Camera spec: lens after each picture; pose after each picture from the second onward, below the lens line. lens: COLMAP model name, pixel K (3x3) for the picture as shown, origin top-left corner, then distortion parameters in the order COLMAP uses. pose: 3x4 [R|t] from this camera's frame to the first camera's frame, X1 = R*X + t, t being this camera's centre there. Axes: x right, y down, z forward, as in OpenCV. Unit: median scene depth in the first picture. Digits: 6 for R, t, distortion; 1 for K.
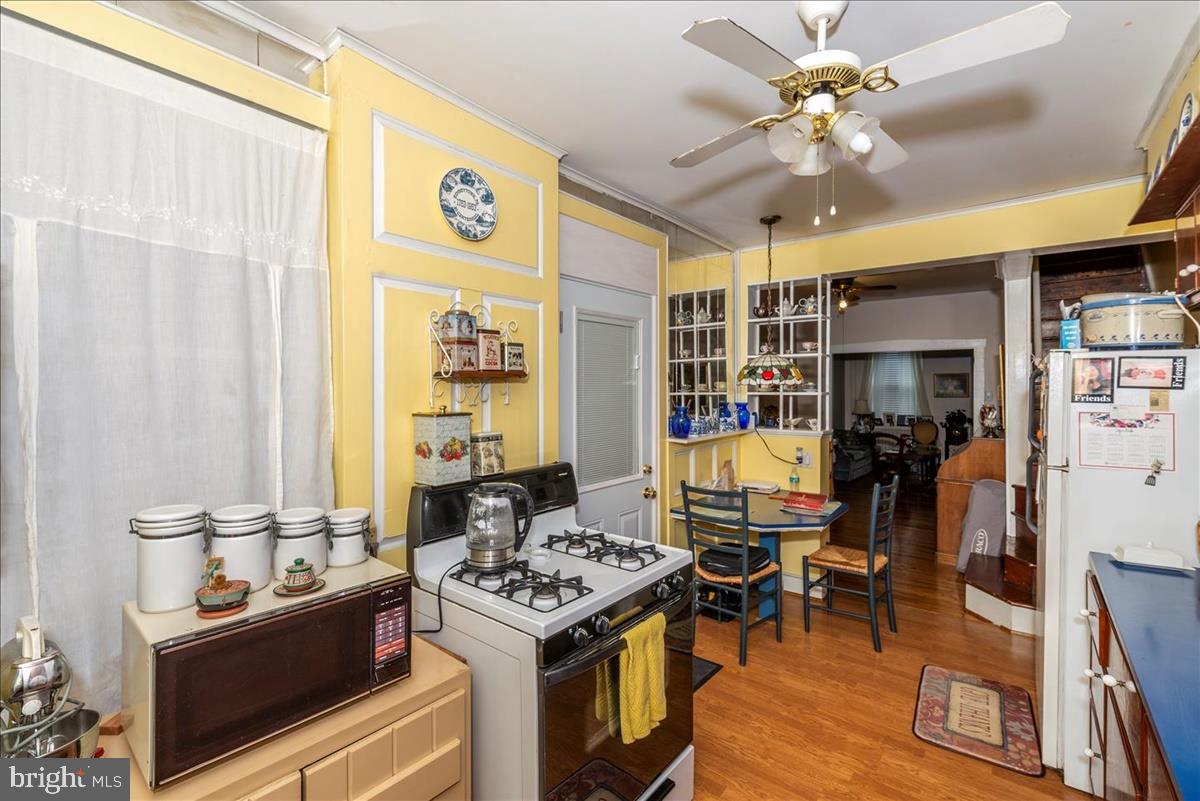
lens RADIAL K [[528.0, 0, 594.4], [0, 528.0, 390.7], [0, 0, 1]] dist [0.002246, -0.000627]
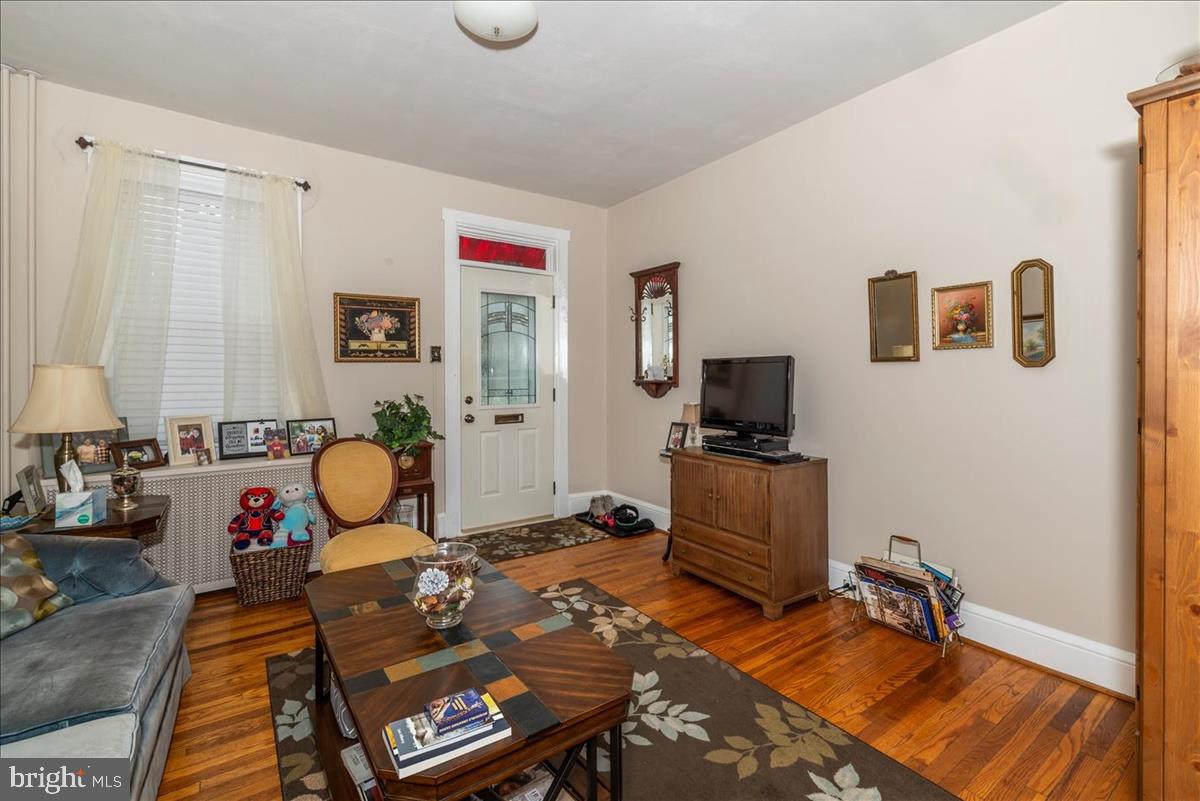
lens RADIAL K [[528.0, 0, 586.8], [0, 528.0, 373.6], [0, 0, 1]] dist [0.002246, -0.000627]
pose [[0.292959, 0.008203, 0.956090, 0.373549], [0.009723, 0.999886, -0.011558, 0.026122], [-0.956075, 0.012682, 0.292846, 0.759691]]
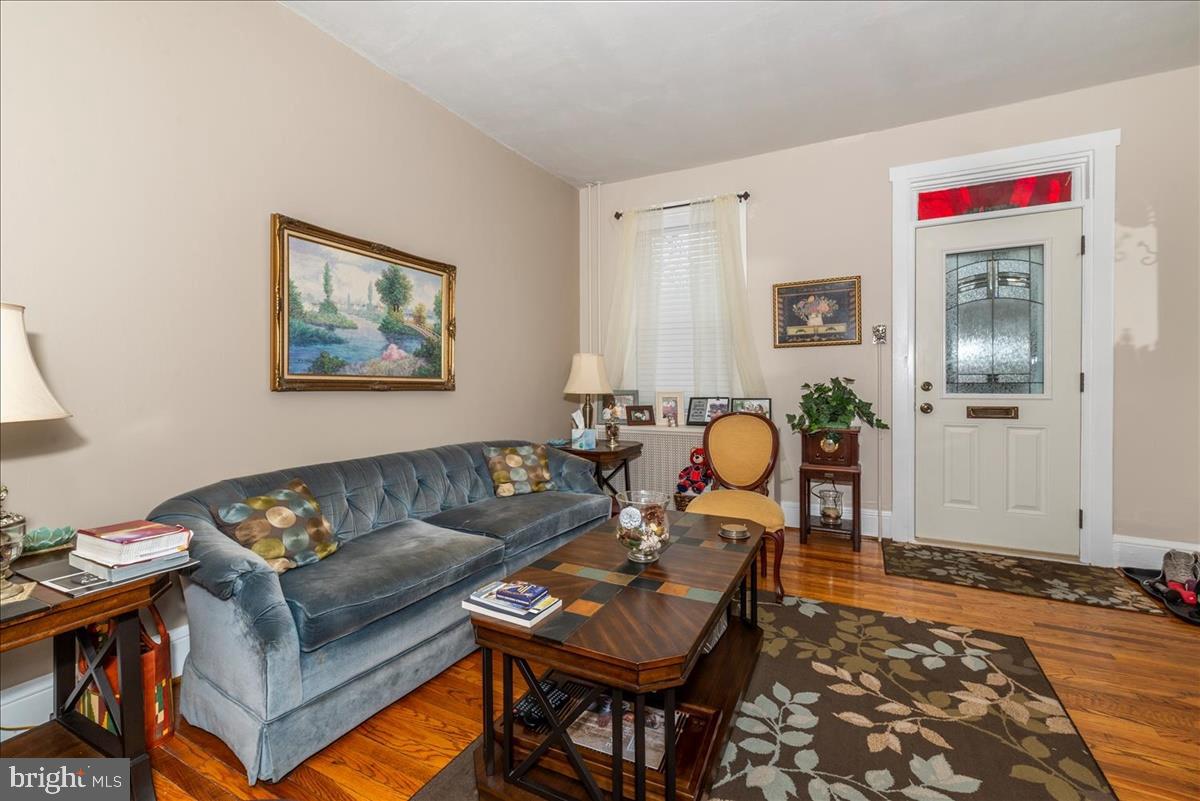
lens RADIAL K [[501.8, 0, 592.5], [0, 501.8, 388.7], [0, 0, 1]] dist [-0.001660, -0.001365]
pose [[0.982708, -0.005021, 0.185096, 0.460159], [0.003286, 0.999948, 0.009679, 0.038293], [-0.185135, -0.008903, 0.982673, 0.688484]]
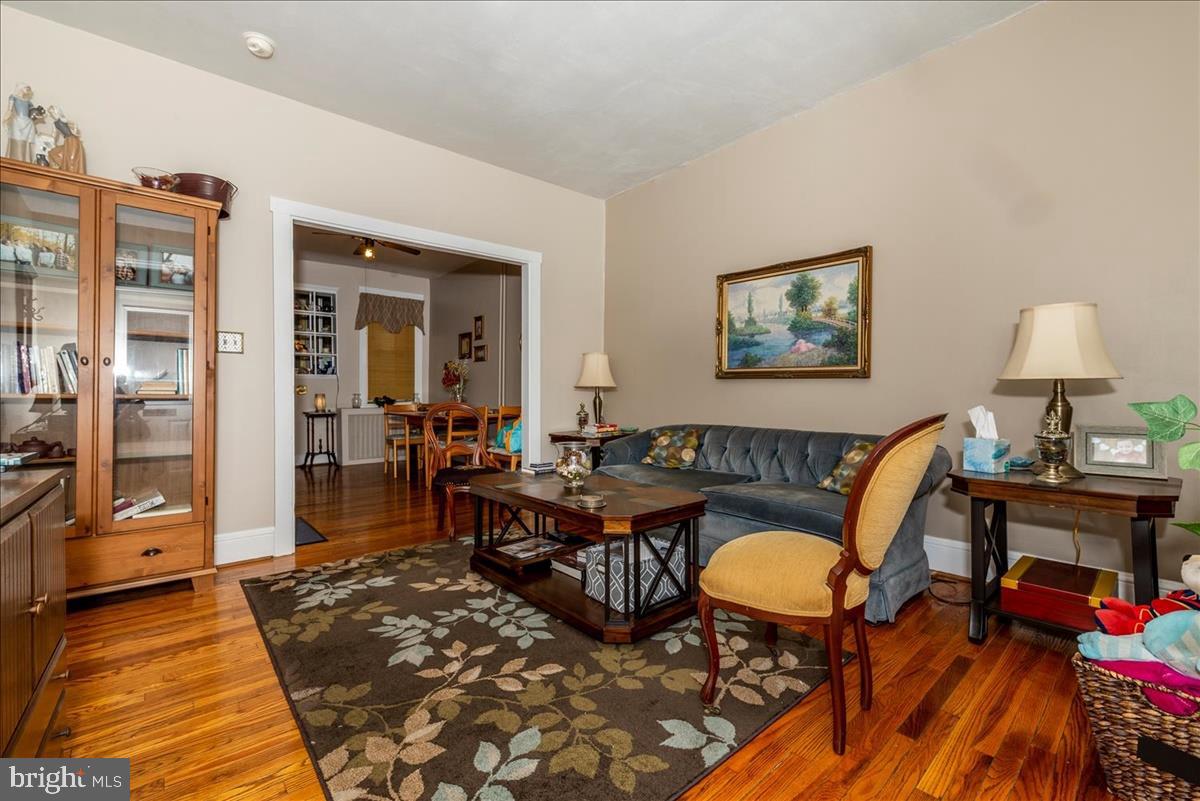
lens RADIAL K [[501.8, 0, 595.4], [0, 501.8, 392.4], [0, 0, 1]] dist [-0.001660, -0.001365]
pose [[-0.178127, 0.002098, -0.984005, 0.737029], [-0.002519, 0.999993, 0.002588, 0.049741], [0.984004, 0.002940, -0.178121, 0.895449]]
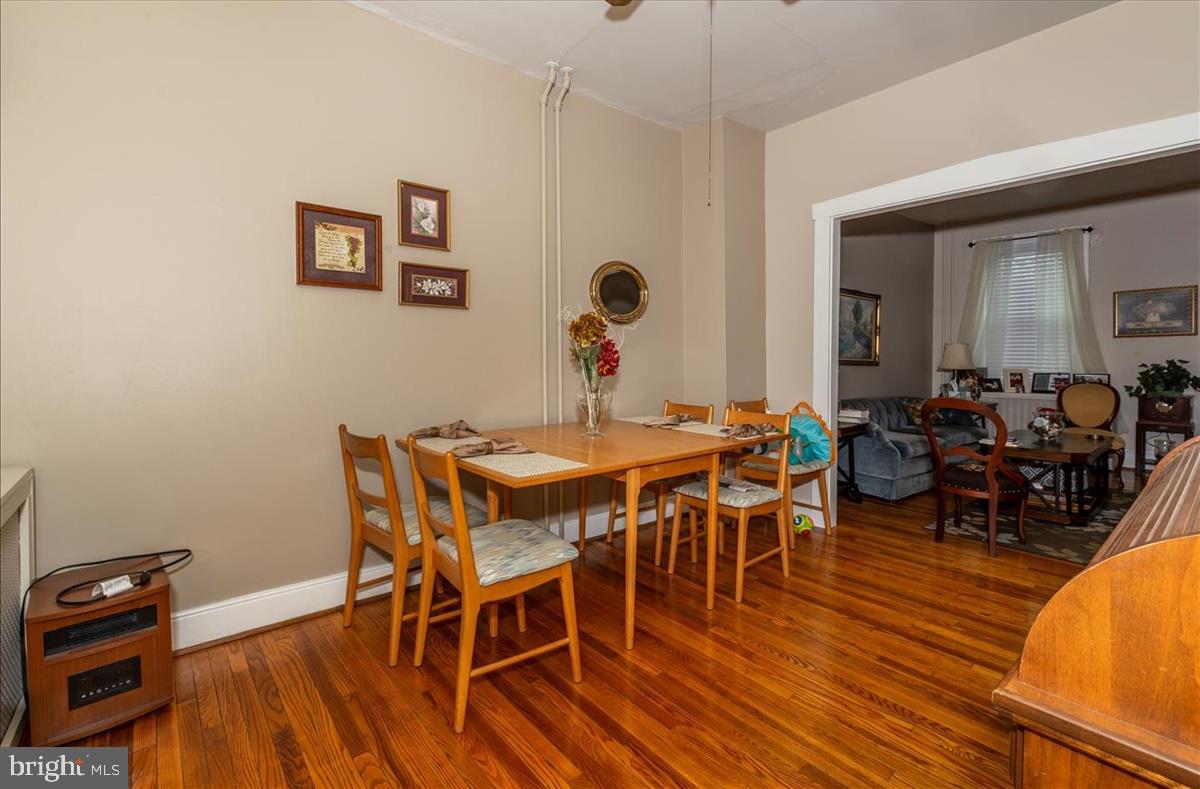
lens RADIAL K [[528.0, 0, 605.0], [0, 528.0, 371.7], [0, 0, 1]] dist [0.002246, -0.000627]
pose [[0.978886, 0.007741, -0.204262, 0.269549], [-0.004115, 0.999826, 0.018170, 0.038987], [0.204367, -0.016946, 0.978748, 0.402664]]
